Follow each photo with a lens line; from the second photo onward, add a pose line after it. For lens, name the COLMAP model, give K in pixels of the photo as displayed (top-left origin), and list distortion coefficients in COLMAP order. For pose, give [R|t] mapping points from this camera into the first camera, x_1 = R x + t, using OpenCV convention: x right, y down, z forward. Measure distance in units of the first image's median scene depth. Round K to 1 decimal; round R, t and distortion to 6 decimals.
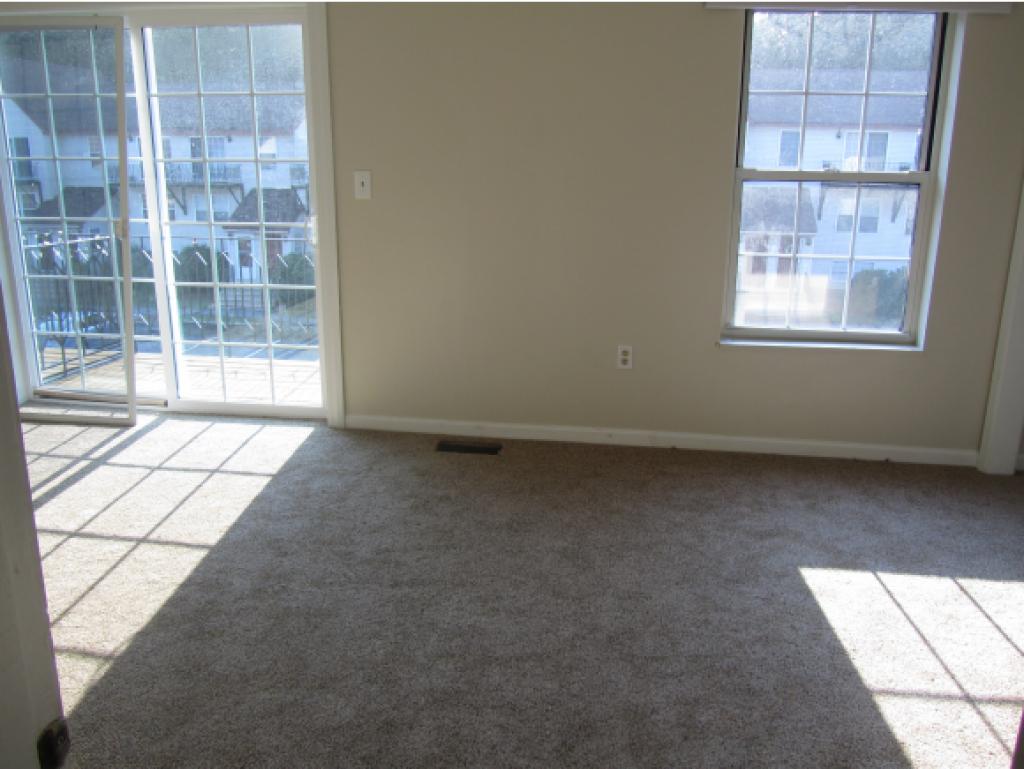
lens RADIAL K [[855.8, 0, 512.0], [0, 855.8, 384.5], [0, 0, 1]] dist [-0.036699, -0.000540]
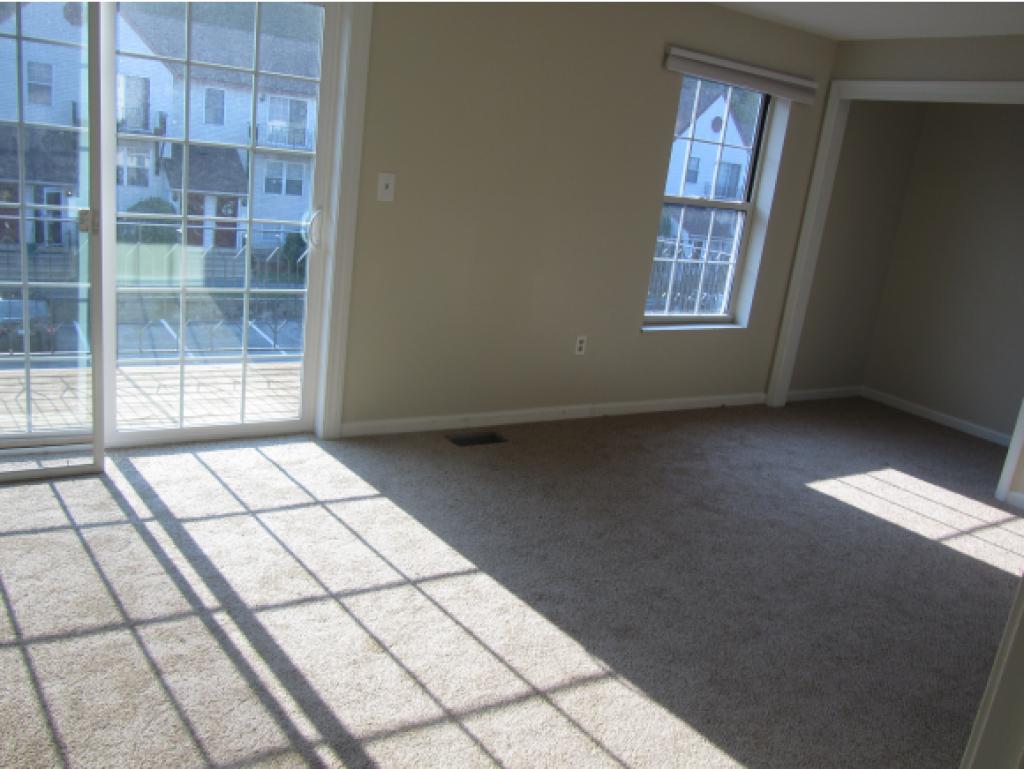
lens RADIAL K [[855.8, 0, 512.0], [0, 855.8, 384.5], [0, 0, 1]] dist [-0.036699, -0.000540]
pose [[0.743574, -0.098139, 0.661412, -0.773757], [0.063414, 0.995062, 0.076353, -0.078868], [-0.665640, -0.014832, 0.746126, 0.183644]]
